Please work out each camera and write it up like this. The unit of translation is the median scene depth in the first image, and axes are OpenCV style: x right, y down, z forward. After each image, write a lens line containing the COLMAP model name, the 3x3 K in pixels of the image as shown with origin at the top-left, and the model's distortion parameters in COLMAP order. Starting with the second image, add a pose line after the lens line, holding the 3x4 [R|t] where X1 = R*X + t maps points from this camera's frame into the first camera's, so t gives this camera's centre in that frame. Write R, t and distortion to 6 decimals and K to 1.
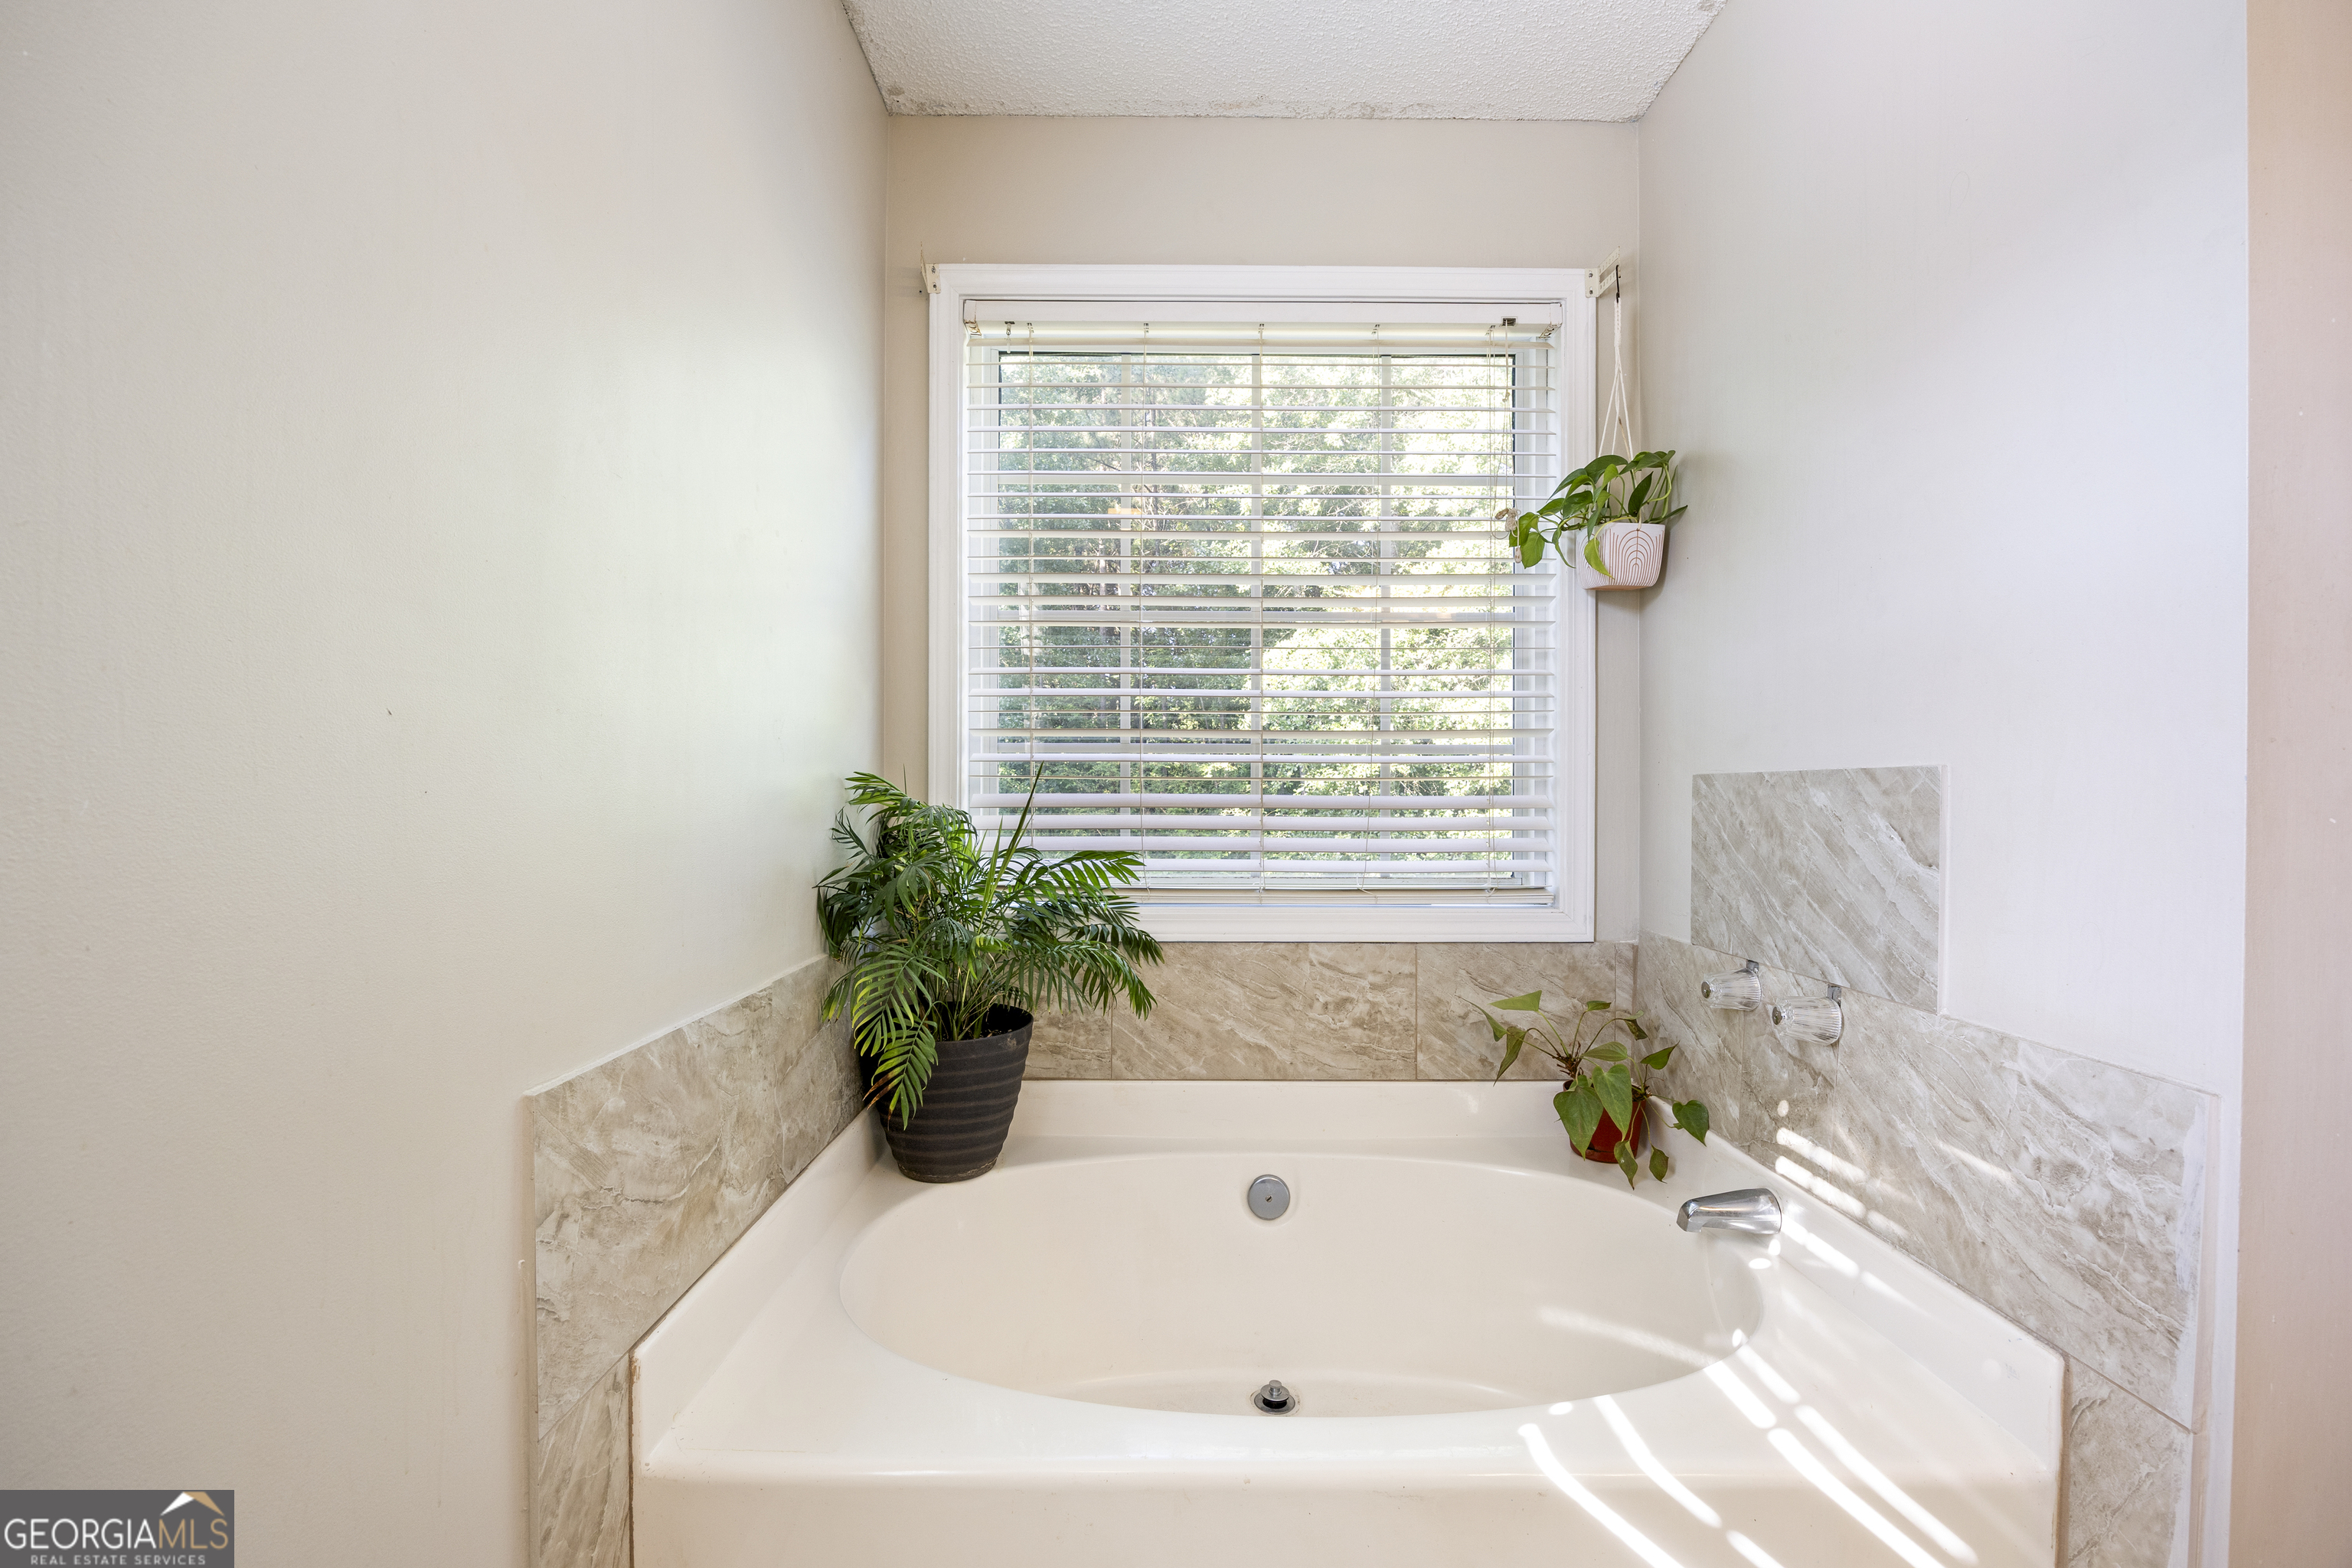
lens RADIAL K [[1063.5, 0, 1168.4], [0, 1063.5, 783.6], [0, 0, 1]] dist [-0.015660, 0.001920]
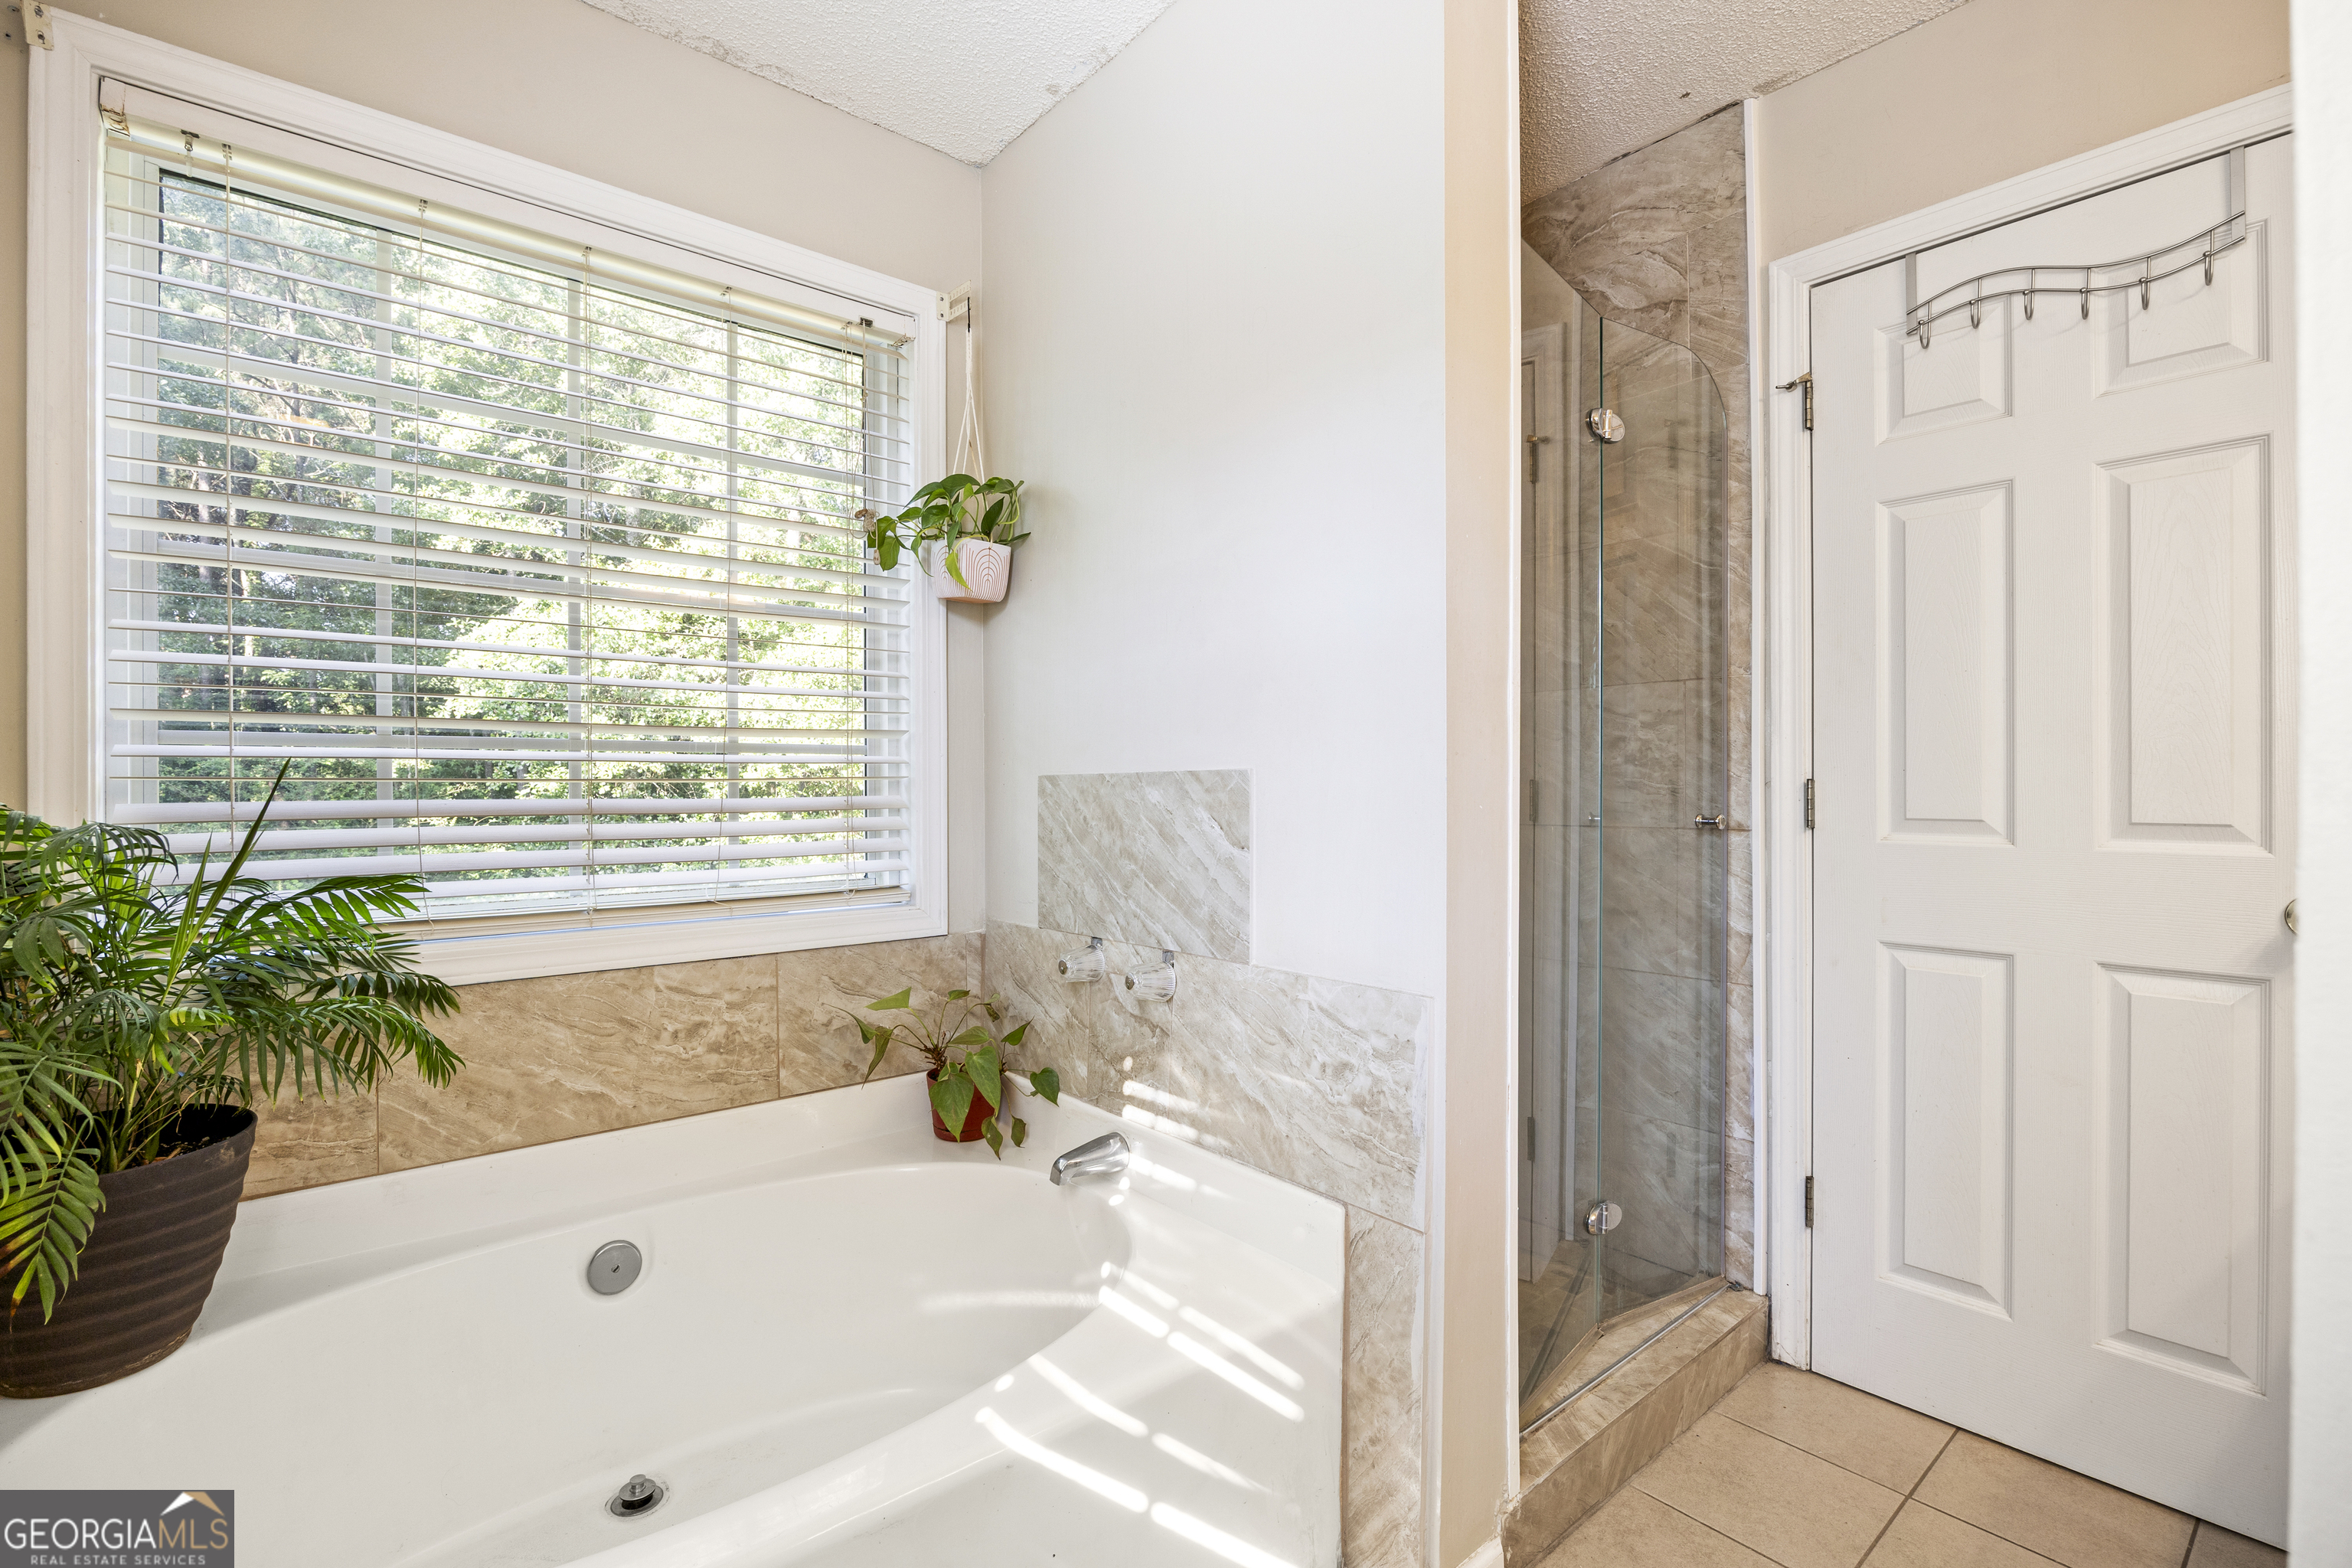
lens RADIAL K [[1063.5, 0, 1176.5], [0, 1063.5, 778.2], [0, 0, 1]] dist [-0.015660, 0.001920]
pose [[0.763077, -0.002101, 0.646304, -0.110437], [0.004510, 0.999988, -0.002073, -0.002444], [-0.646292, 0.004497, 0.763077, 0.052755]]
